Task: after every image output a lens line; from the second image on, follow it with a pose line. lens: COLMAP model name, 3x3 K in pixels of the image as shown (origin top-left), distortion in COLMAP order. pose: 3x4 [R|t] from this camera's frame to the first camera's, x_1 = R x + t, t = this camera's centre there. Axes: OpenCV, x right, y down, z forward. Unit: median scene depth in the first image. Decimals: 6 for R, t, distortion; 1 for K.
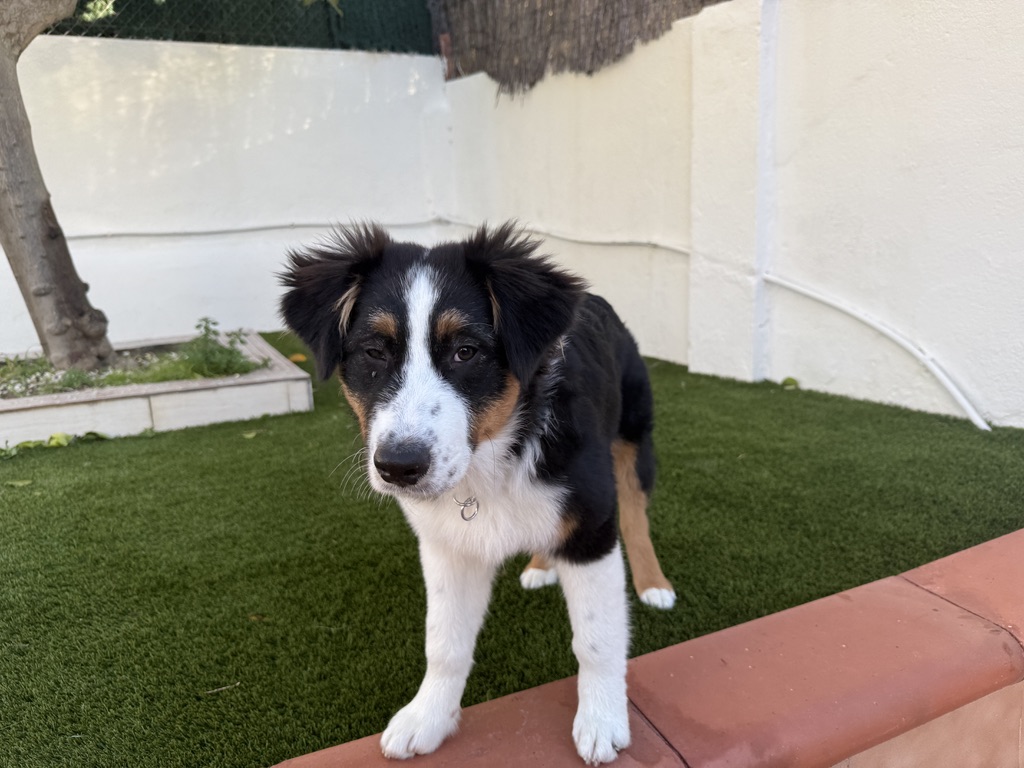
lens RADIAL K [[720.2, 0, 535.7], [0, 720.2, 387.5], [0, 0, 1]] dist [-0.053190, 0.021574]
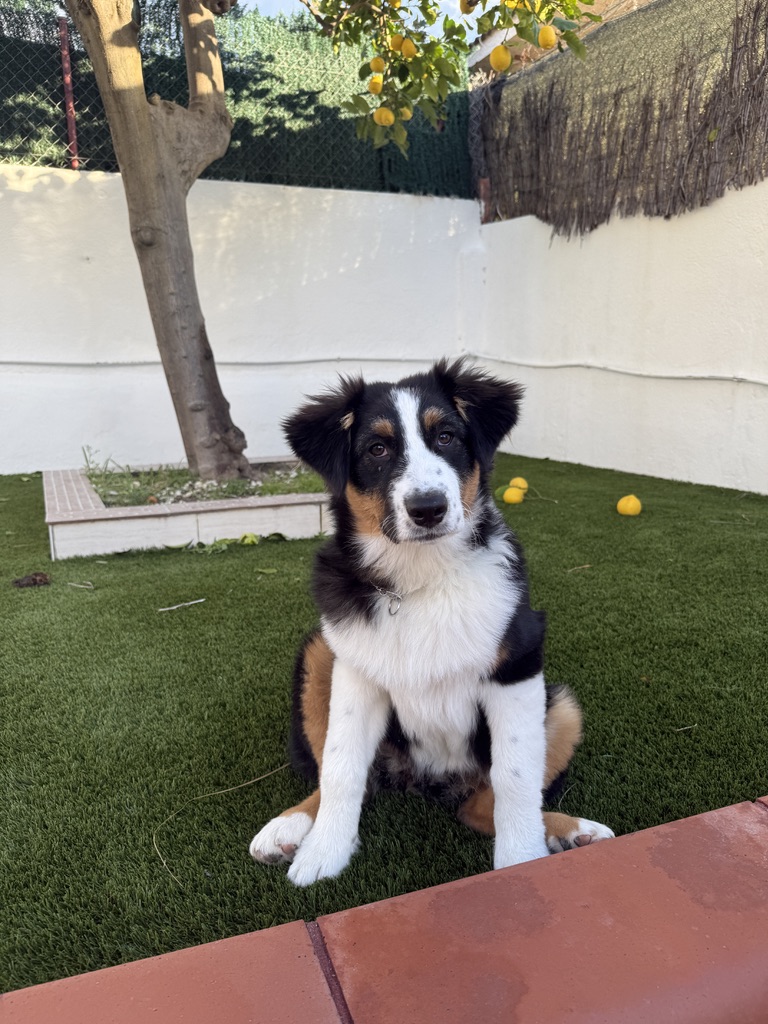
lens RADIAL K [[701.5, 0, 385.6], [0, 701.5, 526.3], [0, 0, 1]] dist [0.046982, -0.125158]
pose [[0.997647, 0.030436, -0.061436, -0.335365], [-0.030824, 0.999510, -0.005378, 0.045376], [0.061242, 0.007259, 0.998097, -0.073496]]
